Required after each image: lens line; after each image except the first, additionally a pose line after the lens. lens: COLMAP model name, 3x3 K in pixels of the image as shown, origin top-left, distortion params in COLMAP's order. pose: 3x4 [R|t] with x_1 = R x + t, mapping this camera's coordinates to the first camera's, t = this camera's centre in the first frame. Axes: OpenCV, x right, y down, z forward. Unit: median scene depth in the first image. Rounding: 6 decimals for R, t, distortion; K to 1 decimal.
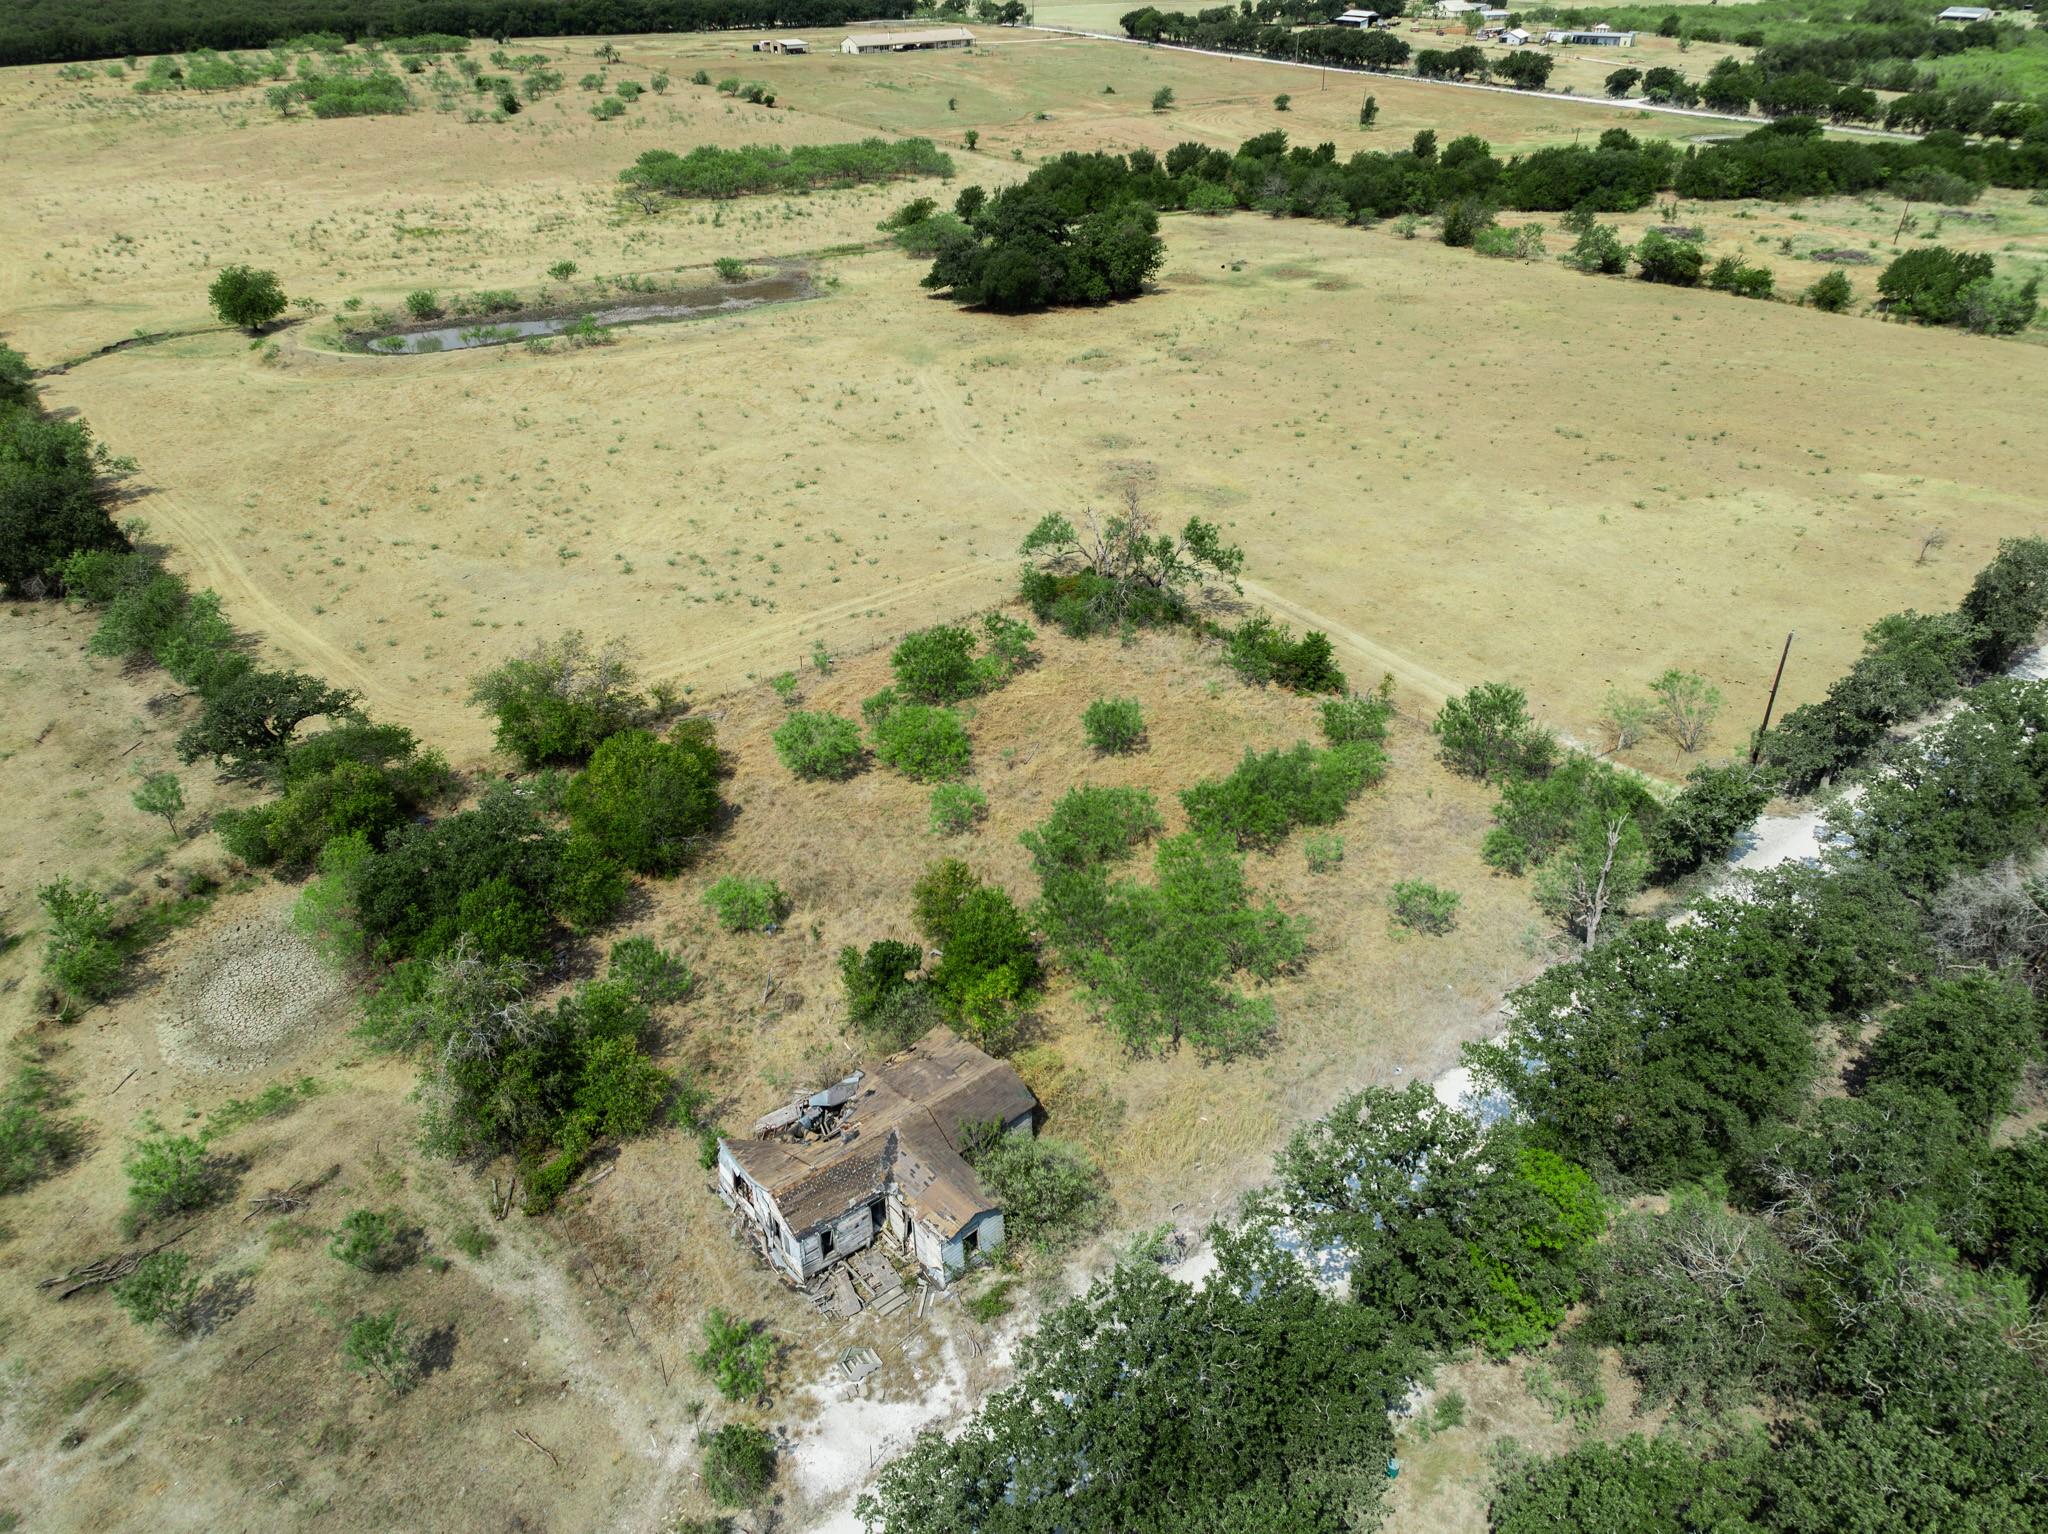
lens RADIAL K [[1438.9, 0, 1025.7], [0, 1438.9, 755.7], [0, 0, 1]] dist [-0.030776, 0.019986]
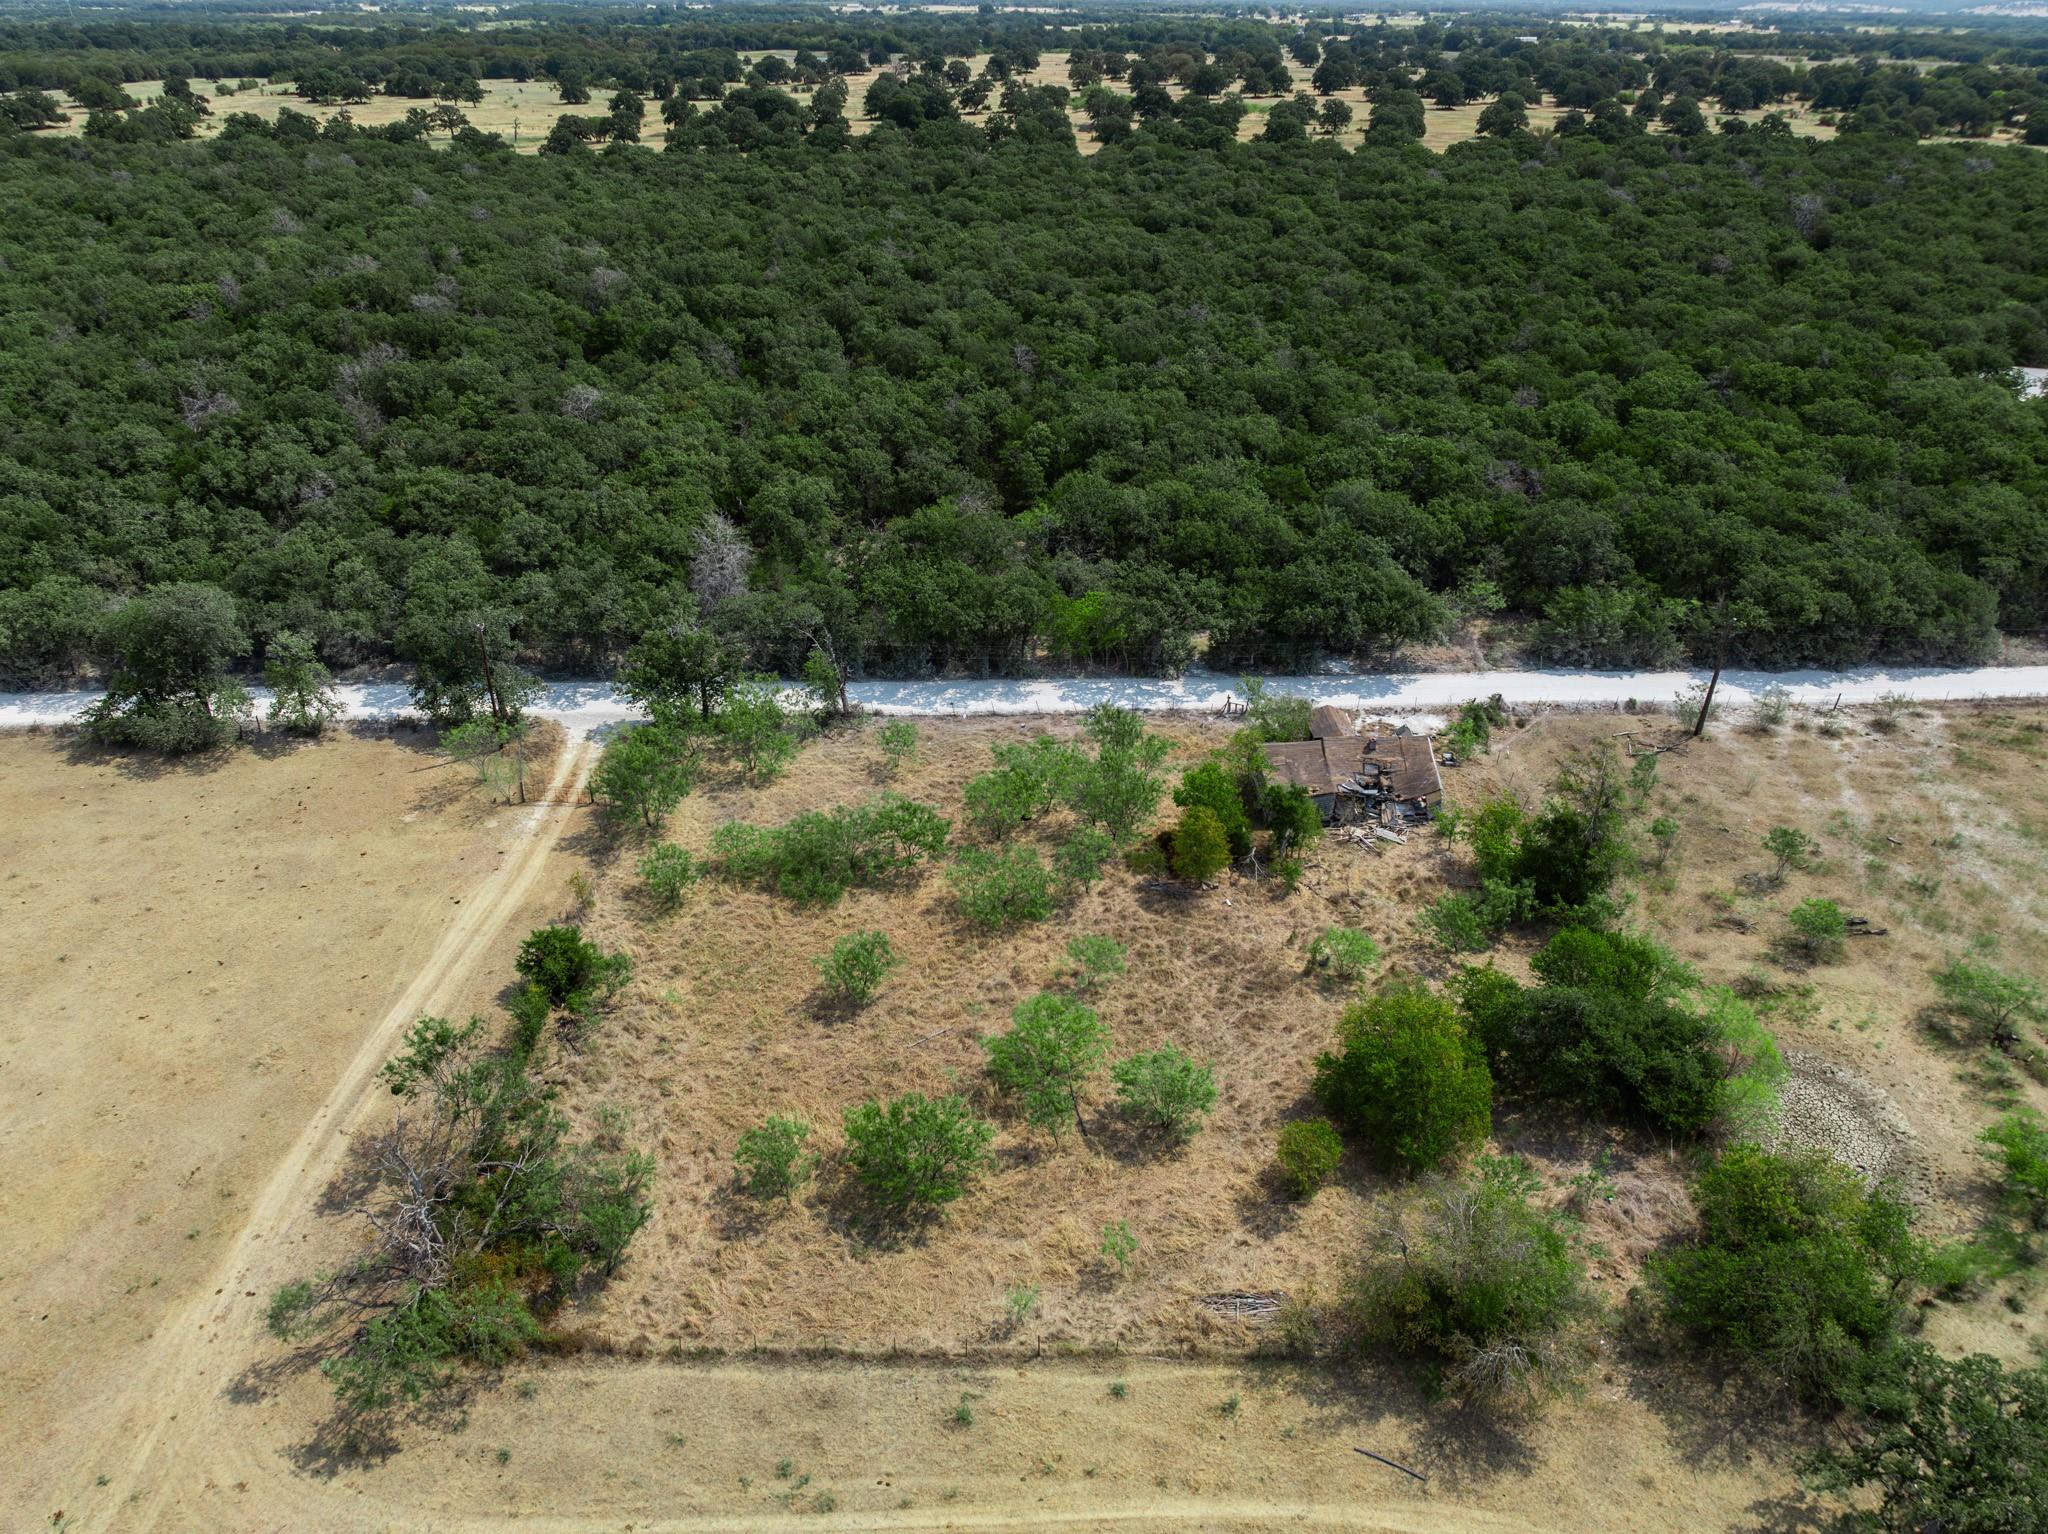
lens RADIAL K [[1438.9, 0, 1025.7], [0, 1438.9, 755.7], [0, 0, 1]] dist [-0.030776, 0.019986]
pose [[-0.798737, -0.287876, 0.528343, -0.196304], [0.305296, 0.562767, 0.768171, -0.324314], [-0.518473, 0.774868, -0.361616, 0.518774]]
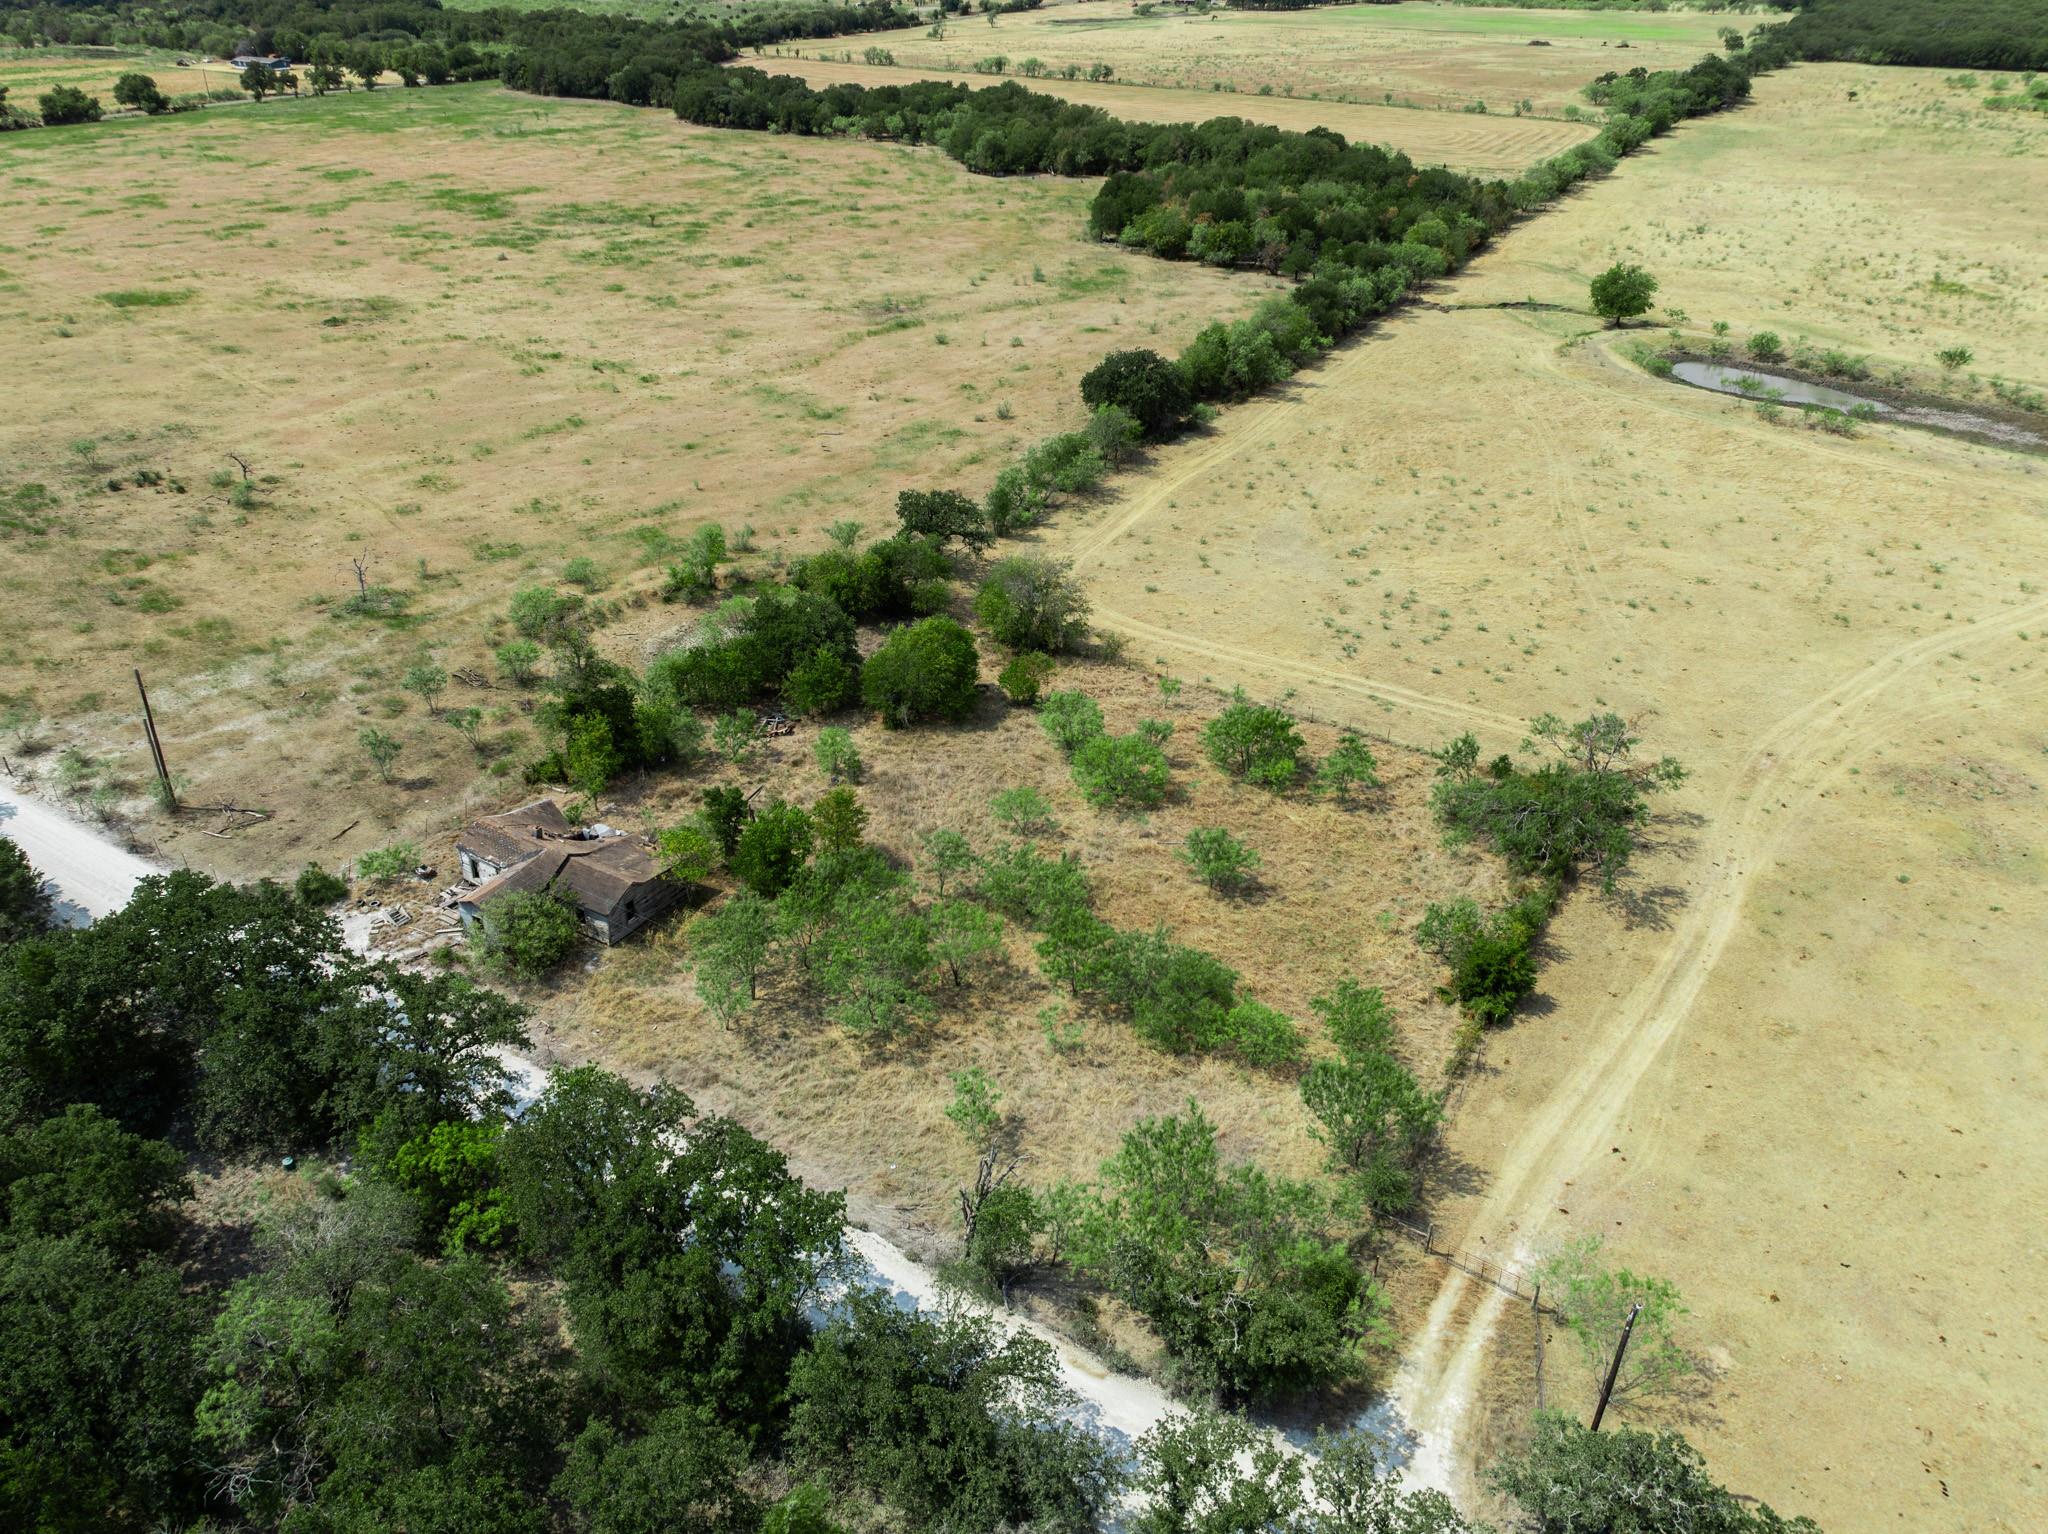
lens RADIAL K [[1438.9, 0, 1025.7], [0, 1438.9, 755.7], [0, 0, 1]] dist [-0.030776, 0.019986]
pose [[0.341546, 0.486653, -0.804062, 0.326952], [-0.484931, 0.824086, 0.292786, -0.128752], [0.805101, 0.289915, 0.517457, 0.178617]]
